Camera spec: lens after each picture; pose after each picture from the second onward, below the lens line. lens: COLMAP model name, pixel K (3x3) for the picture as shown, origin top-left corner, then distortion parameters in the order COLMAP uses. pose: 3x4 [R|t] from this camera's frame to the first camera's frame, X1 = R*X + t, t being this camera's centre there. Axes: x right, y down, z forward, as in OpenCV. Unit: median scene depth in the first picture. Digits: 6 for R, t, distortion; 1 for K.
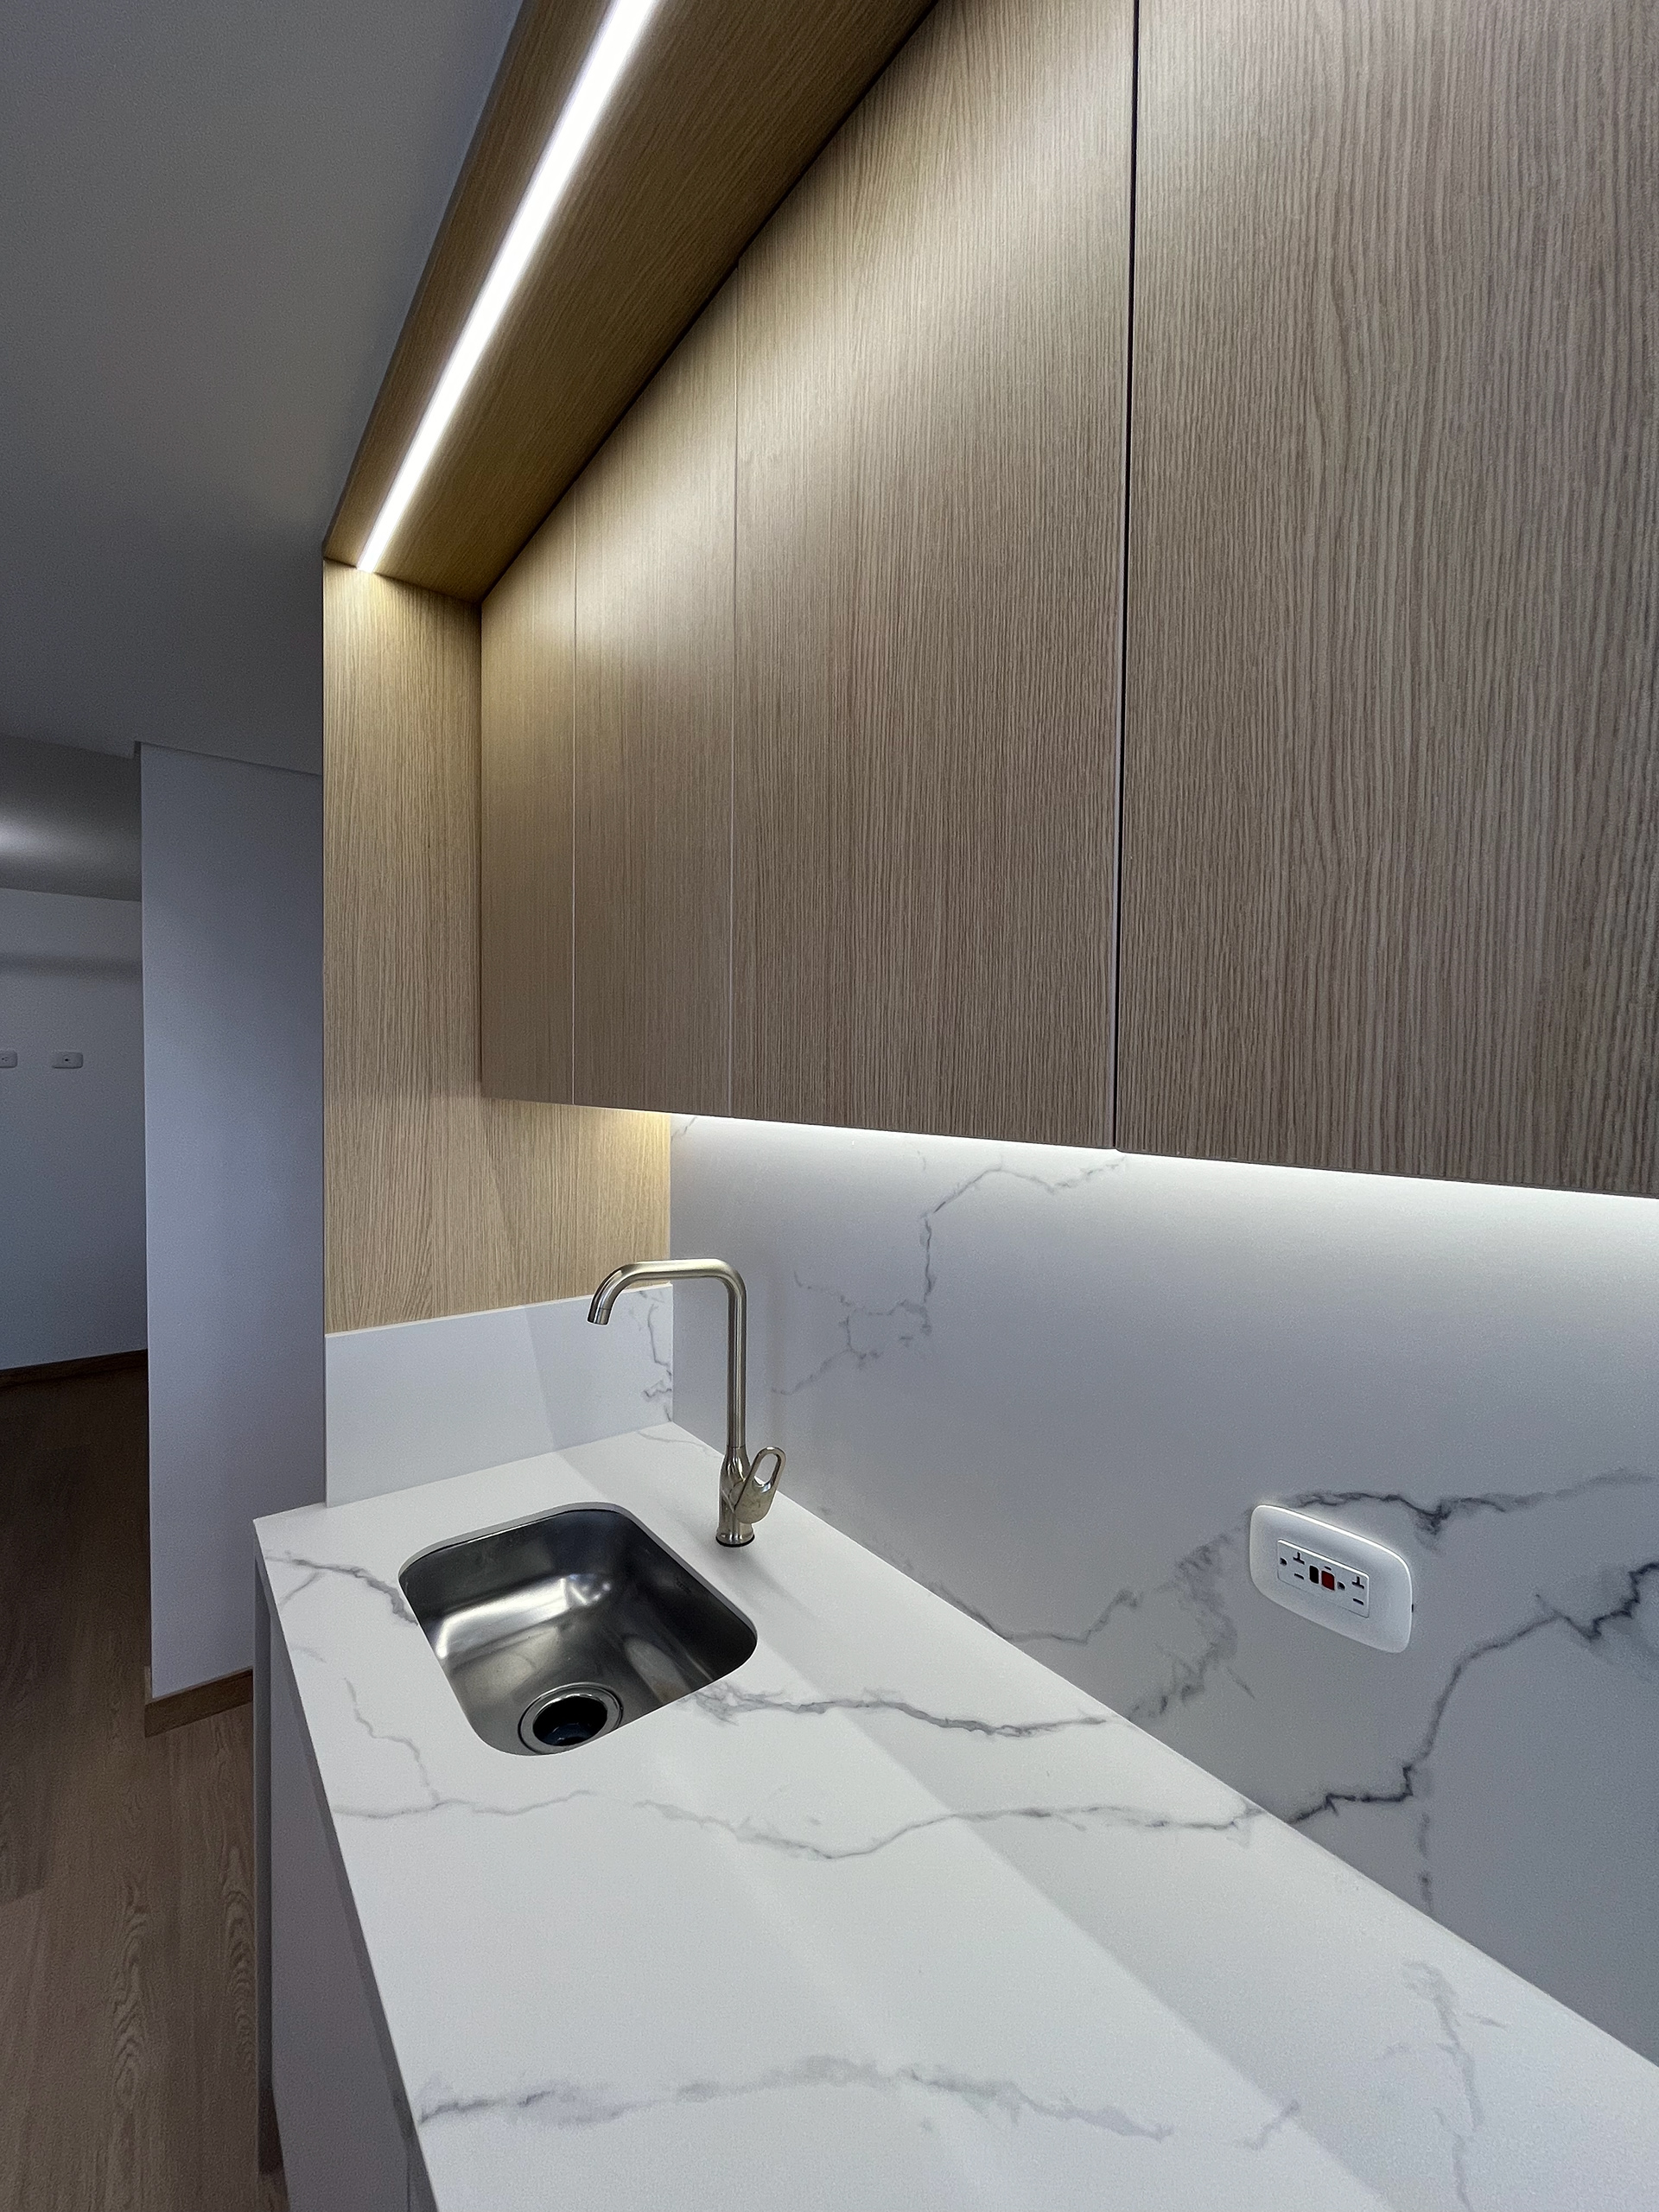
lens RADIAL K [[886.0, 0, 833.2], [0, 886.0, 1094.8], [0, 0, 1]] dist [-0.007321, -0.000103]
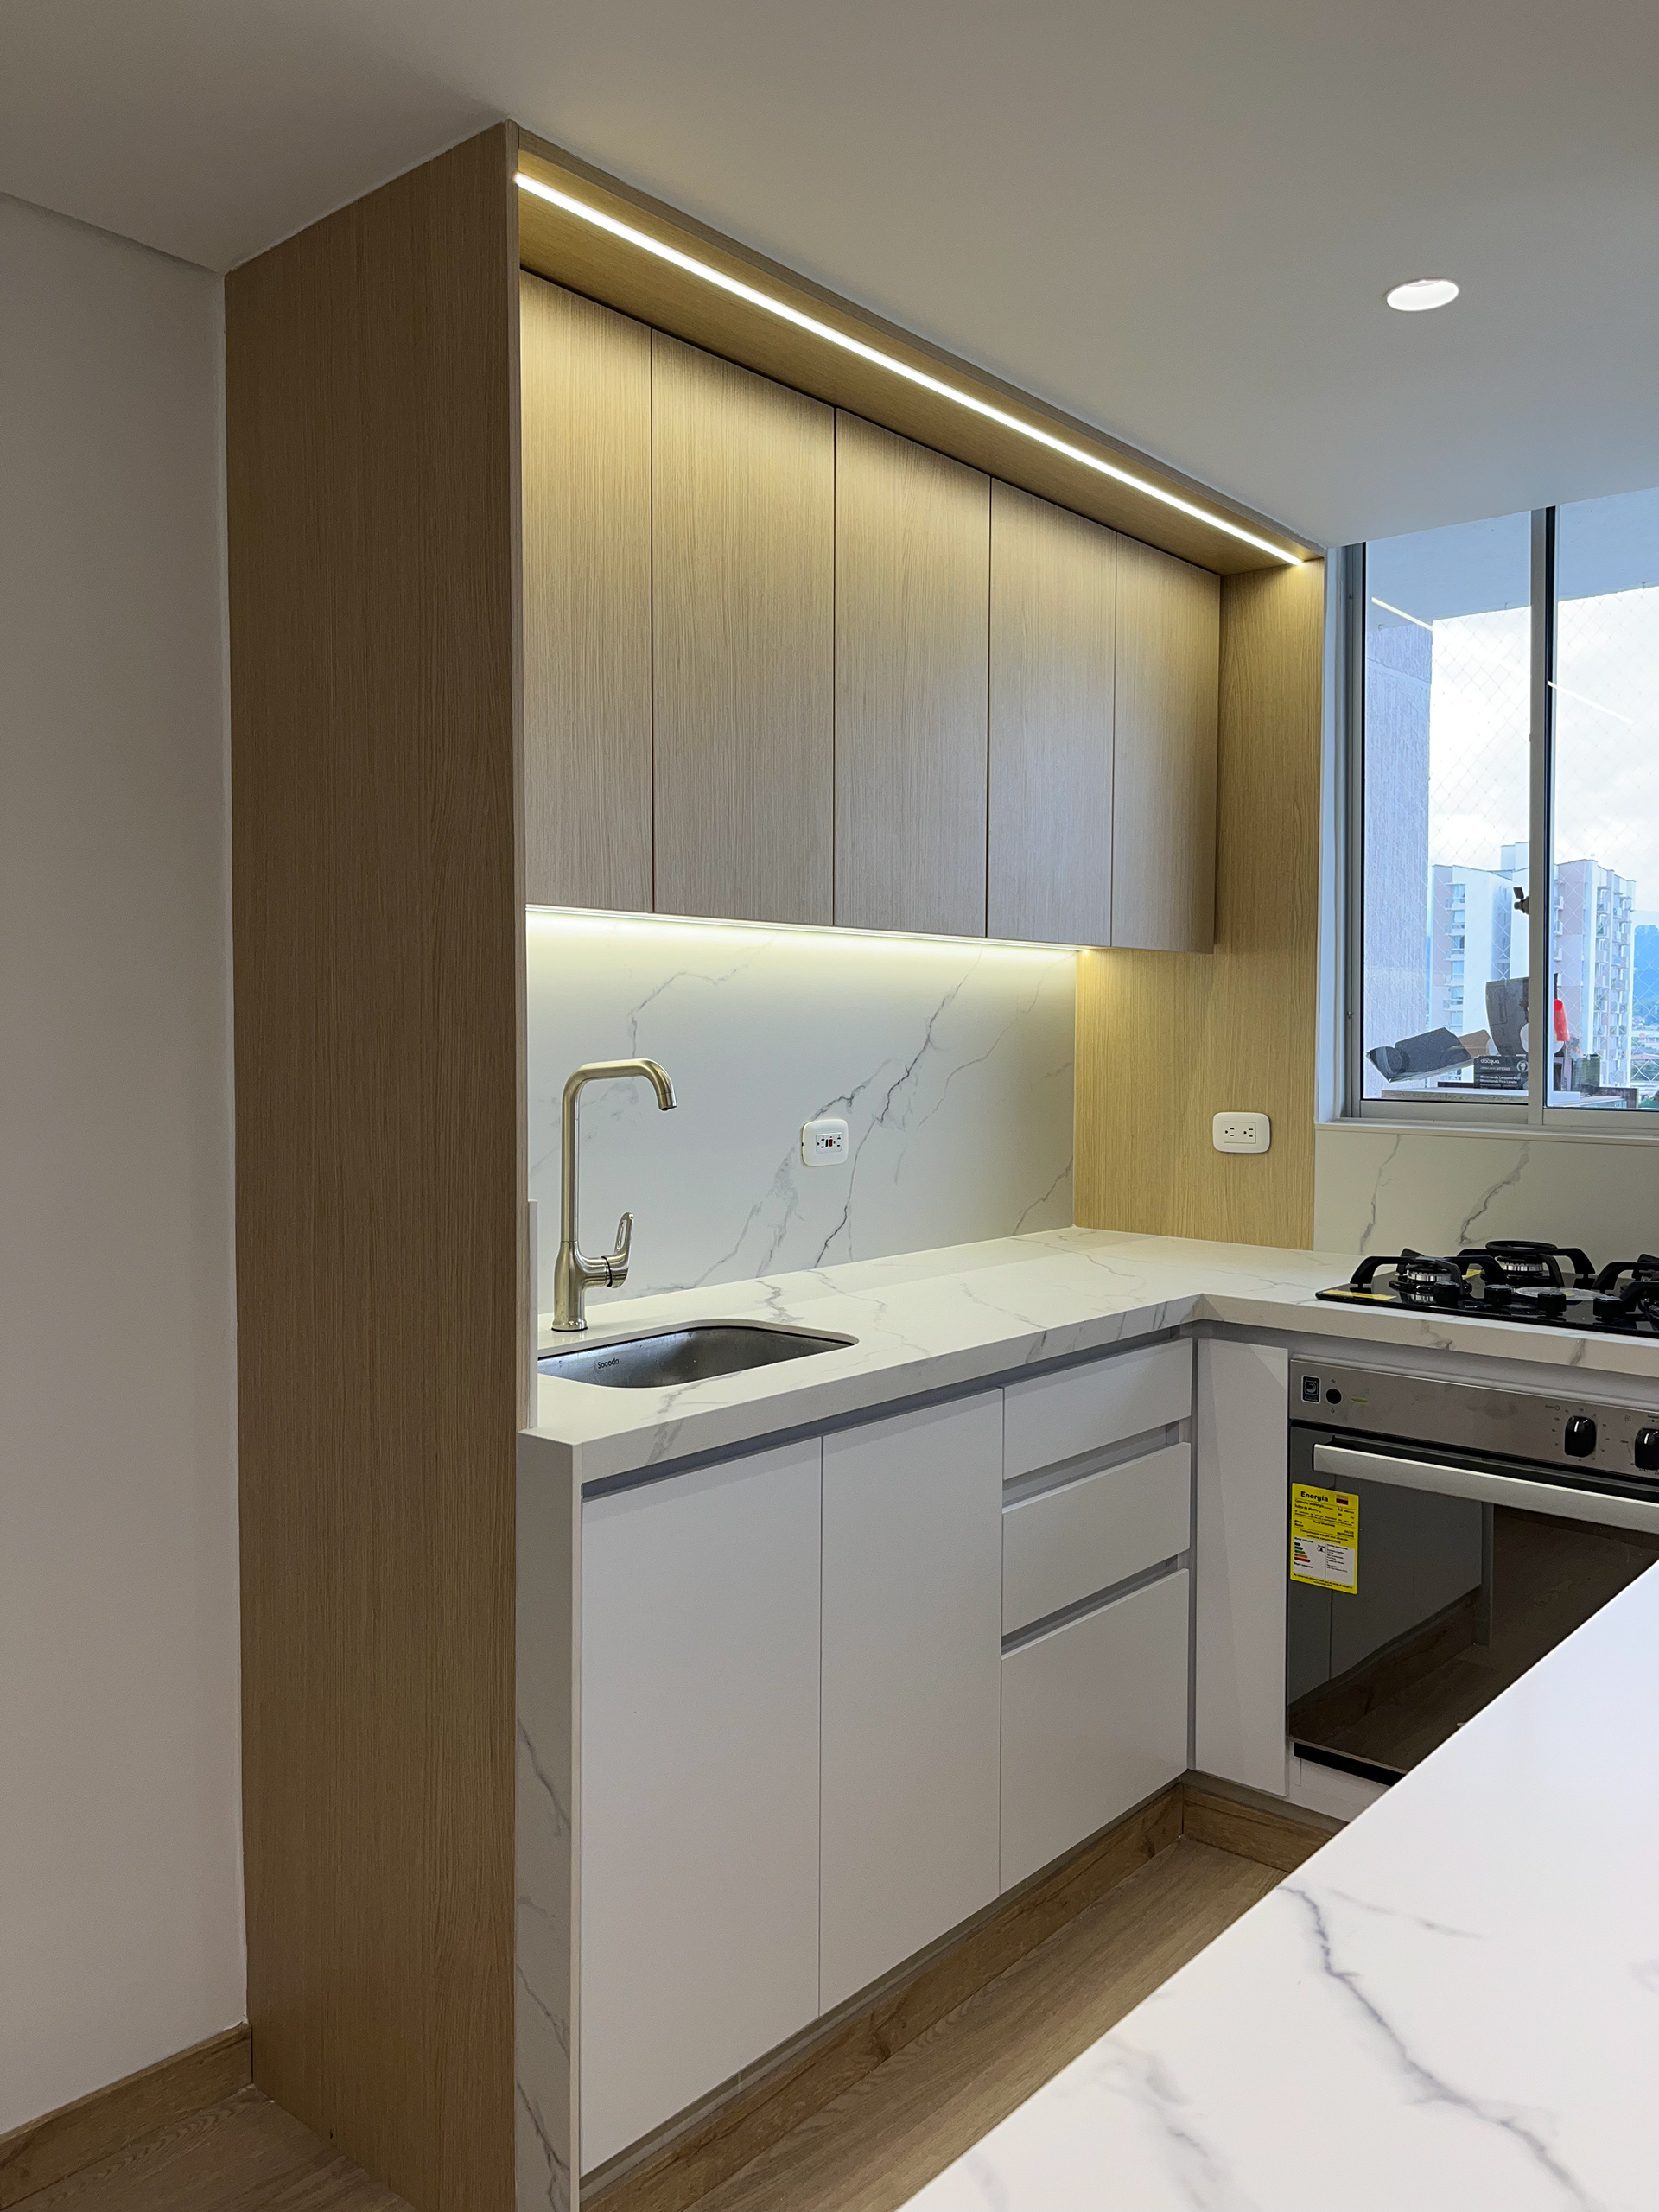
lens RADIAL K [[1659.5, 0, 829.5], [0, 1659.5, 1106.0], [0, 0, 1]] dist [0.058701, -0.082725]
pose [[-0.189037, -0.056834, 0.980324, -3.426245], [0.019391, 0.997913, 0.061593, 0.185415], [-0.981779, 0.030653, -0.187540, 1.709390]]
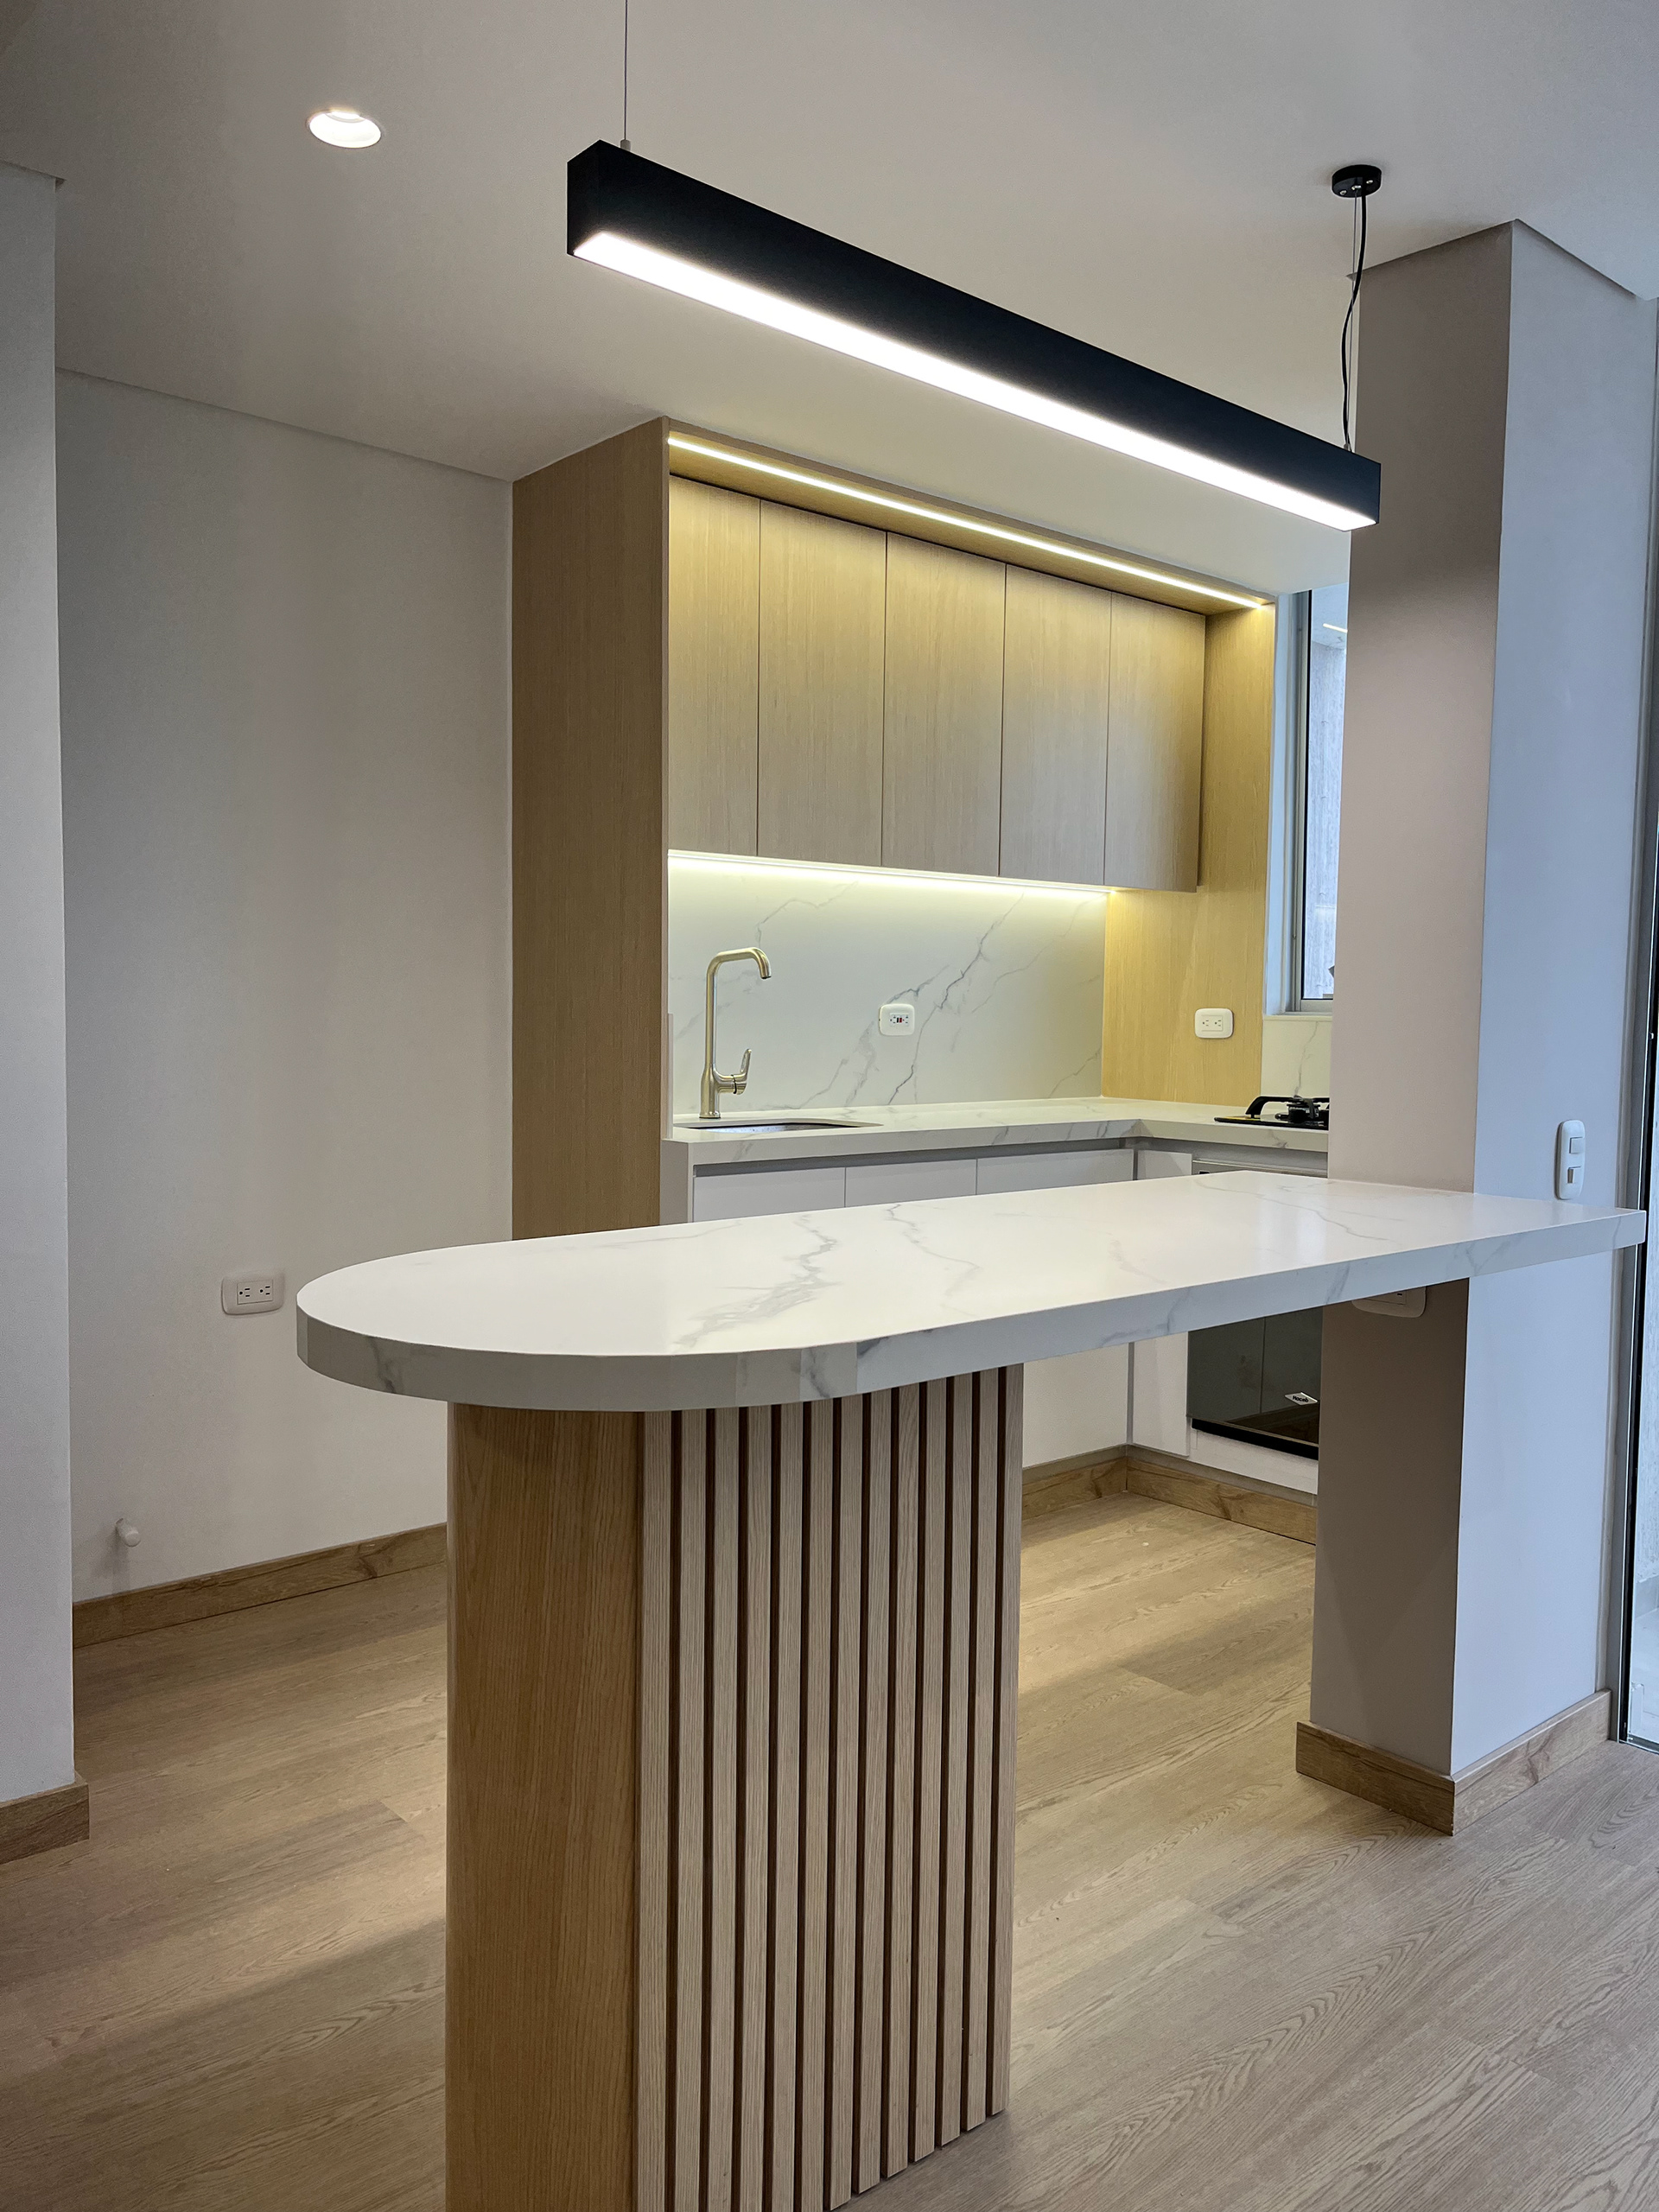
lens RADIAL K [[1659.5, 0, 829.5], [0, 1659.5, 1106.0], [0, 0, 1]] dist [0.058701, -0.082725]
pose [[-0.043367, -0.074445, 0.996282, -5.362103], [0.013387, 0.997087, 0.075088, 0.382716], [-0.998970, 0.016594, -0.042244, 1.458403]]
